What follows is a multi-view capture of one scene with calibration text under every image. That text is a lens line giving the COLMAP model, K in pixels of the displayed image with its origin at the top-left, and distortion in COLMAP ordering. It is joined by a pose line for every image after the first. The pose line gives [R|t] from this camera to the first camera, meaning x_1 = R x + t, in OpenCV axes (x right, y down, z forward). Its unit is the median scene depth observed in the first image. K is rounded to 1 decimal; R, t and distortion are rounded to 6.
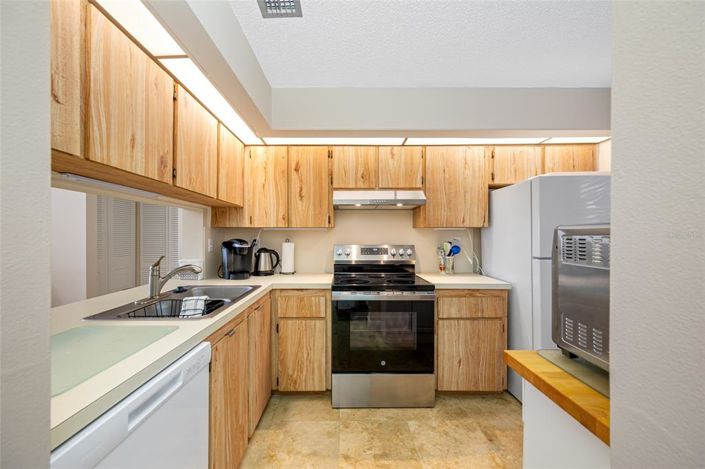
lens RADIAL K [[274.0, 0, 350.5], [0, 274.0, 231.3], [0, 0, 1]] dist [0.001210, 0.000031]
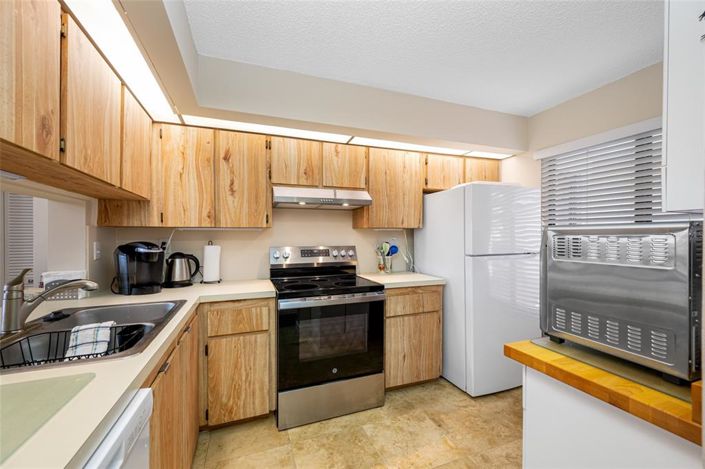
lens RADIAL K [[275.0, 0, 353.9], [0, 275.0, 233.6], [0, 0, 1]] dist [0.000628, 0.000087]
pose [[0.939637, -0.001433, 0.342169, -0.134545], [-0.000325, 0.999987, 0.005082, 0.000874], [-0.342172, -0.004886, 0.939625, 0.078919]]
